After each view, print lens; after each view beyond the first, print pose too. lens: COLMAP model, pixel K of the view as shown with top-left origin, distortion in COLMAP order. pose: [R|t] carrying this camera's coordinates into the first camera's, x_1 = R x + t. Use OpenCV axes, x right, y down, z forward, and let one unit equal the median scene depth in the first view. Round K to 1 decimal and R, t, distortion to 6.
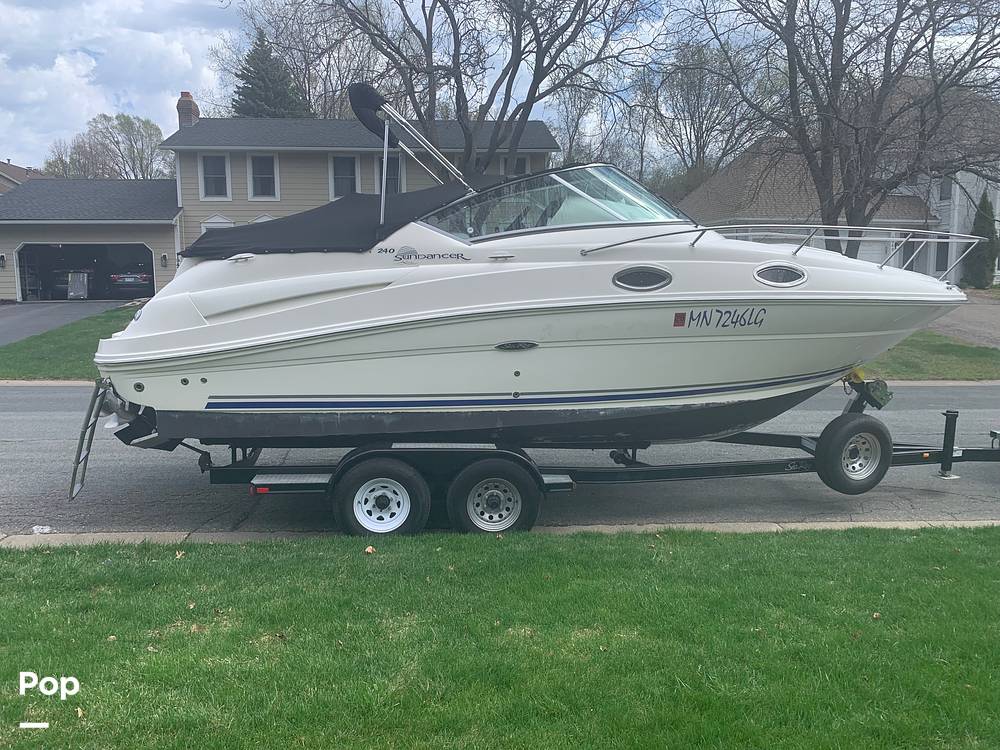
lens RADIAL K [[756.0, 0, 503.4], [0, 756.0, 372.3], [0, 0, 1]] dist [0.068352, -0.096977]
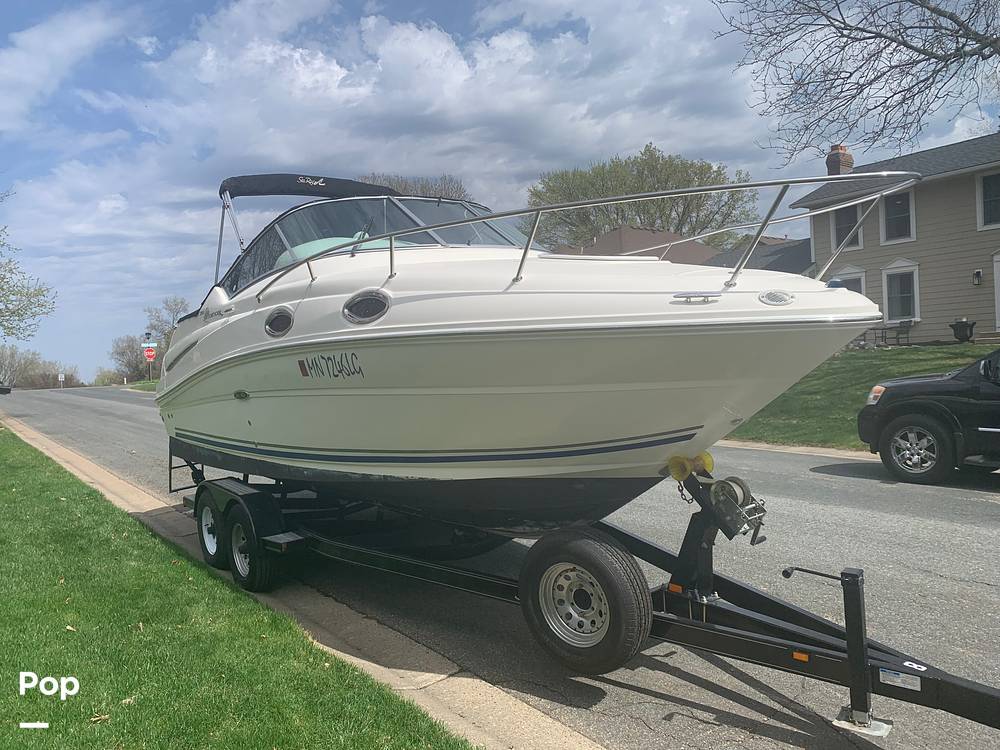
lens RADIAL K [[765.5, 0, 500.0], [0, 765.5, 375.0], [0, 0, 1]] dist [0.051019, -0.064774]
pose [[0.530157, -0.002645, -0.847895, 0.914213], [-0.059175, 0.997441, -0.040111, -0.034944], [0.845832, 0.071439, 0.528644, 0.628423]]
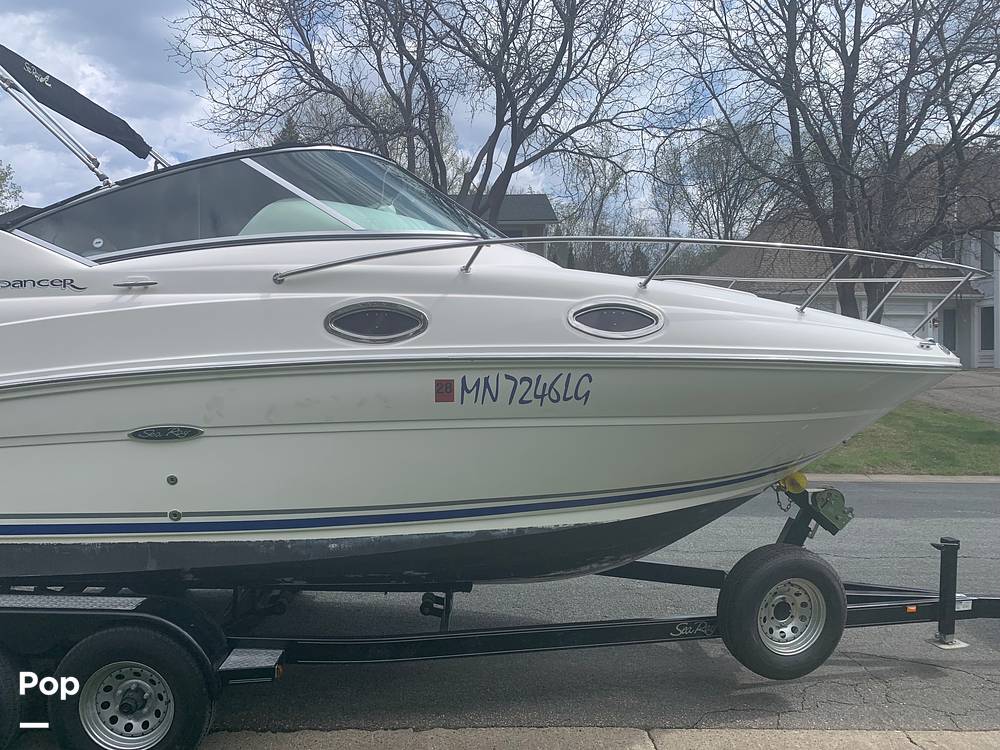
lens RADIAL K [[765.5, 0, 500.0], [0, 765.5, 375.0], [0, 0, 1]] dist [0.051019, -0.064774]
pose [[0.998474, 0.003160, -0.055128, 0.263826], [-0.008874, 0.994566, -0.103724, -0.017005], [0.054501, 0.104055, 0.993077, 0.345147]]
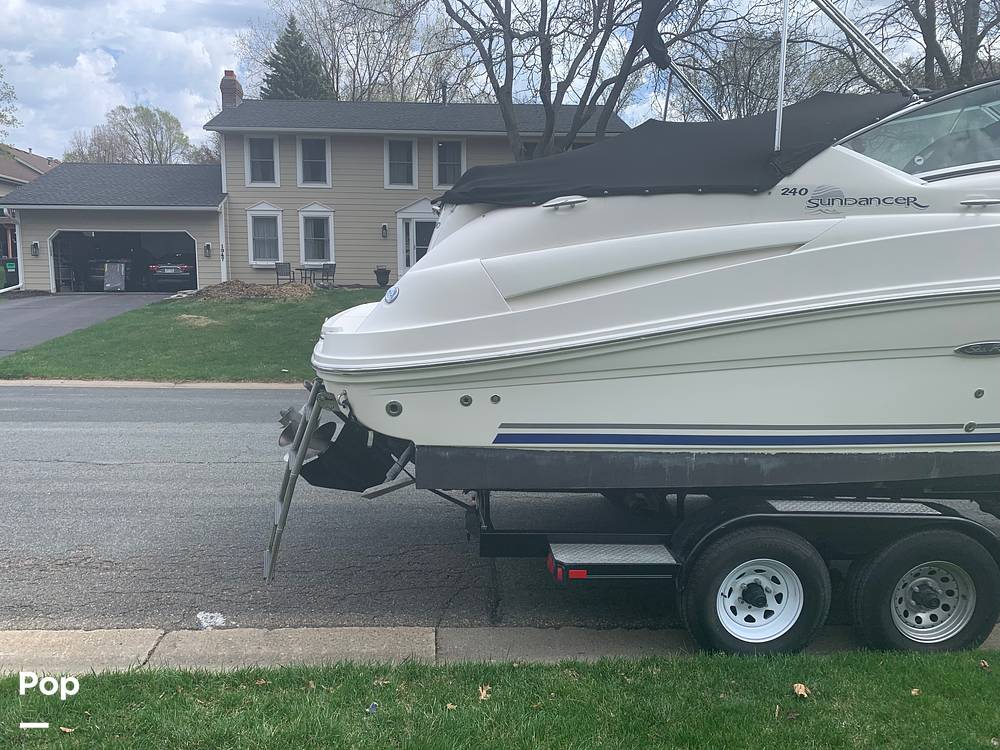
lens RADIAL K [[759.7, 0, 500.0], [0, 759.7, 375.0], [0, 0, 1]] dist [0.072282, -0.109107]
pose [[0.999805, 0.012345, -0.015423, -0.313691], [-0.012294, 0.999919, 0.003408, -0.009447], [0.015464, -0.003217, 0.999875, 0.309368]]
